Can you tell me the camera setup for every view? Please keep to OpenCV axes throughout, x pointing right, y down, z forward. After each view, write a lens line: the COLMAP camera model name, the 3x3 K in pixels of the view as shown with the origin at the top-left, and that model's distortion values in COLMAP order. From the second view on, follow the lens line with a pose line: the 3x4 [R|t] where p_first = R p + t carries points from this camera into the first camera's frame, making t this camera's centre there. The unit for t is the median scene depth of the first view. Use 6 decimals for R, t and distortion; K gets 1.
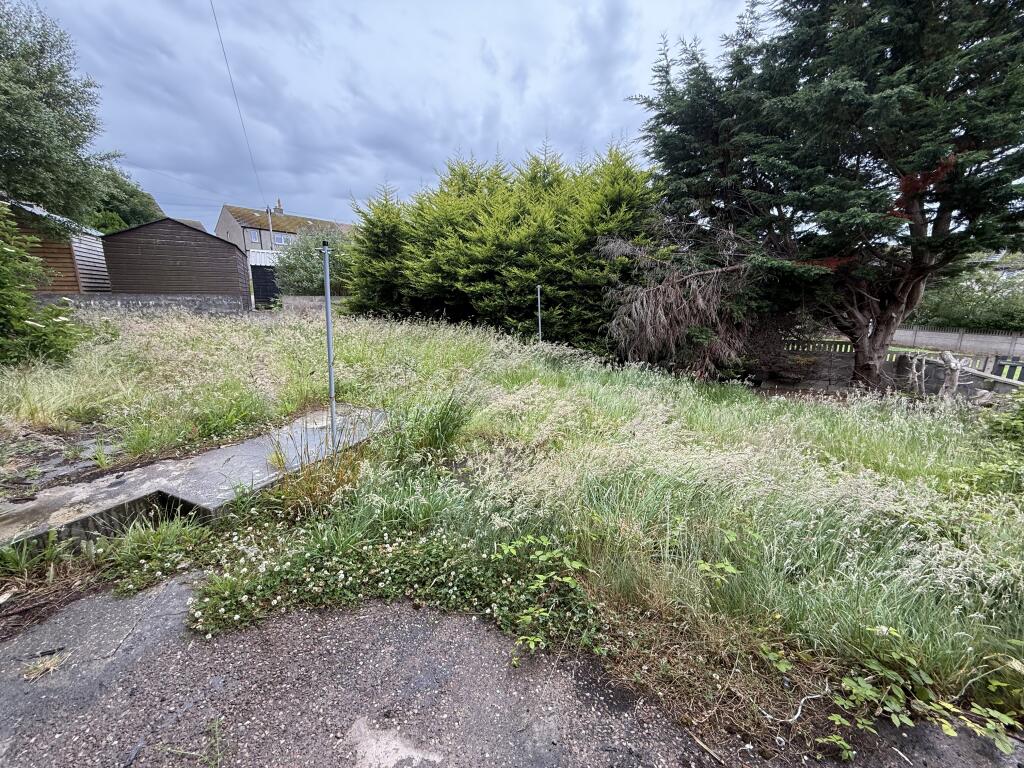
lens RADIAL K [[406.3, 0, 510.7], [0, 406.3, 383.1], [0, 0, 1]] dist [-0.001198, 0.000146]
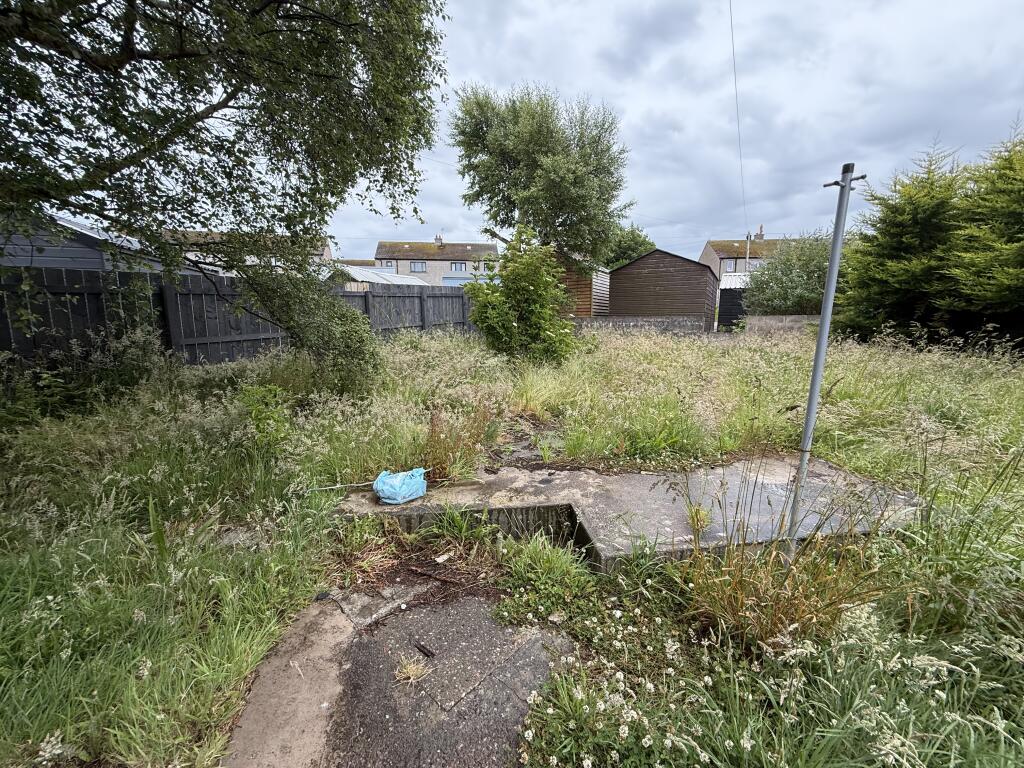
lens RADIAL K [[406.3, 0, 510.7], [0, 406.3, 383.1], [0, 0, 1]] dist [-0.001198, 0.000146]
pose [[0.519563, 0.112177, -0.847036, -0.139463], [-0.172780, 0.984658, 0.024422, -0.000370], [0.836780, 0.133662, 0.530974, 0.262084]]
